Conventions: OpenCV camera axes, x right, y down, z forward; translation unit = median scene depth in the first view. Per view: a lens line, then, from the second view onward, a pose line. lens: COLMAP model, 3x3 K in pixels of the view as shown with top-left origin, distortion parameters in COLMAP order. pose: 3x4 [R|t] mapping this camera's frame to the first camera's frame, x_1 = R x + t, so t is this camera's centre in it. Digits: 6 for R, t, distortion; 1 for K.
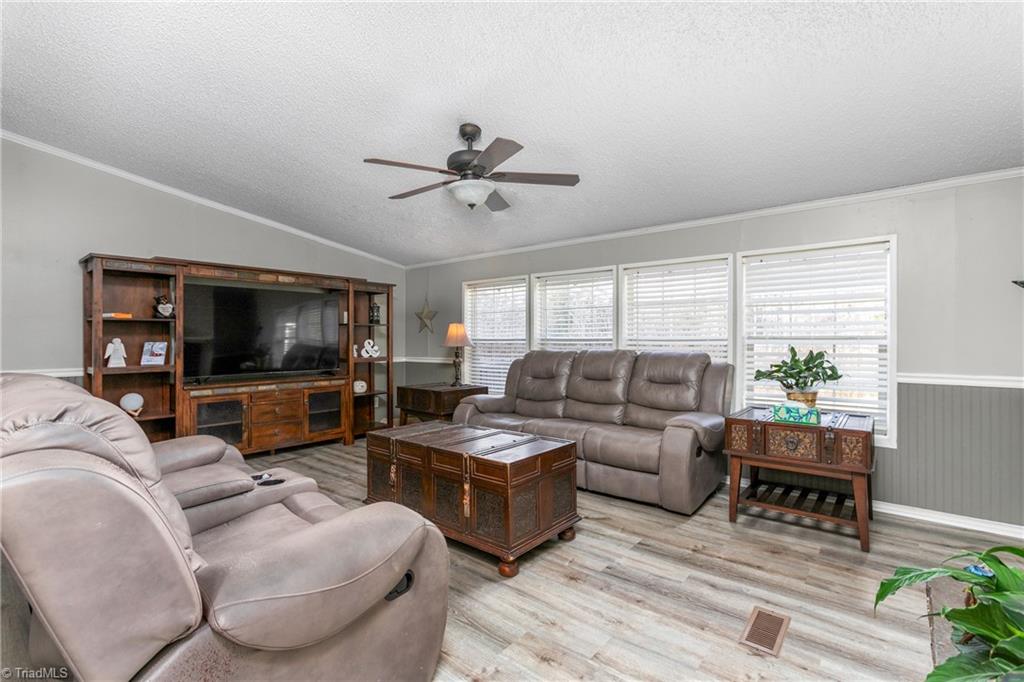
lens RADIAL K [[465.4, 0, 516.3], [0, 465.4, 337.9], [0, 0, 1]] dist [-0.015385, 0.005589]
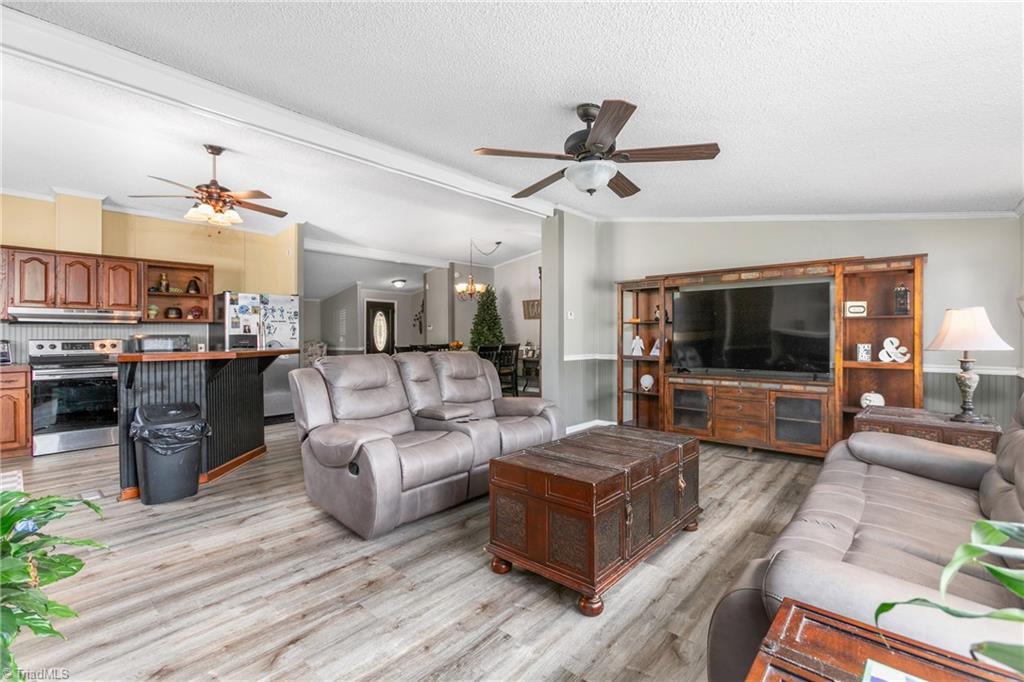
lens RADIAL K [[465.4, 0, 515.2], [0, 465.4, 338.5], [0, 0, 1]] dist [-0.015385, 0.005589]
pose [[-0.047517, 0.007448, -0.998843, 0.534854], [0.002944, 0.999969, 0.007316, -0.002160], [0.998866, -0.002593, -0.047538, 0.584798]]
